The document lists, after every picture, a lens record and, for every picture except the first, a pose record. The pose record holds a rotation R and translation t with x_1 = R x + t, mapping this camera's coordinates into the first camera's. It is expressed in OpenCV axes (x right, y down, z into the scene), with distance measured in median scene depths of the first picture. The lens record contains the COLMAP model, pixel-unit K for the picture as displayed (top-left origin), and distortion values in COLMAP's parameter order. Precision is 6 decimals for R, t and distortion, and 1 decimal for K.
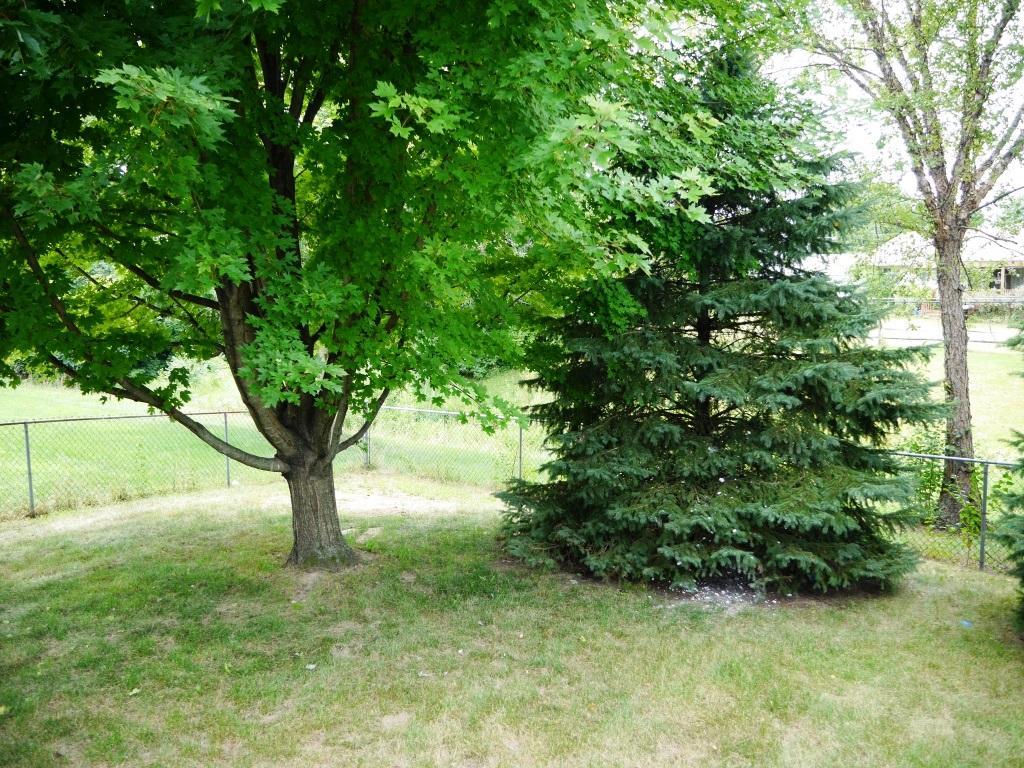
lens RADIAL K [[846.5, 0, 514.4], [0, 846.5, 384.7], [0, 0, 1]] dist [-0.019252, -0.002115]
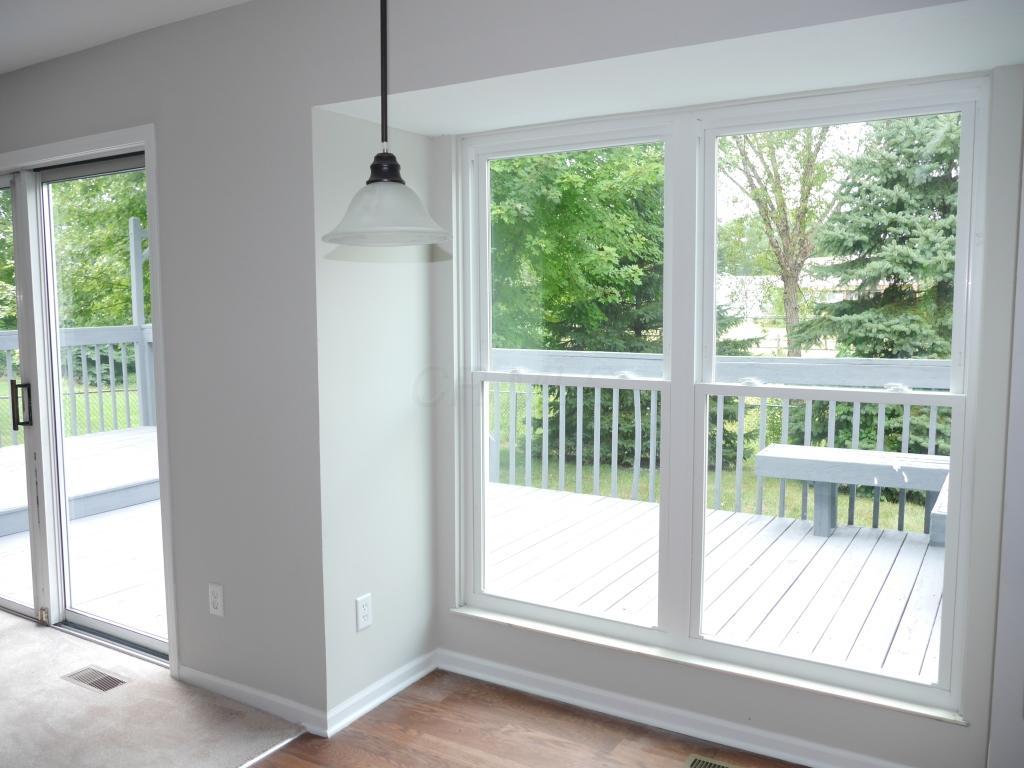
lens RADIAL K [[846.5, 0, 514.4], [0, 846.5, 384.7], [0, 0, 1]] dist [-0.019252, -0.002115]
pose [[0.997028, 0.003181, 0.076969, -0.185874], [-0.002121, 0.999902, -0.013845, 0.082246], [-0.077006, 0.013641, 0.996937, -0.808453]]
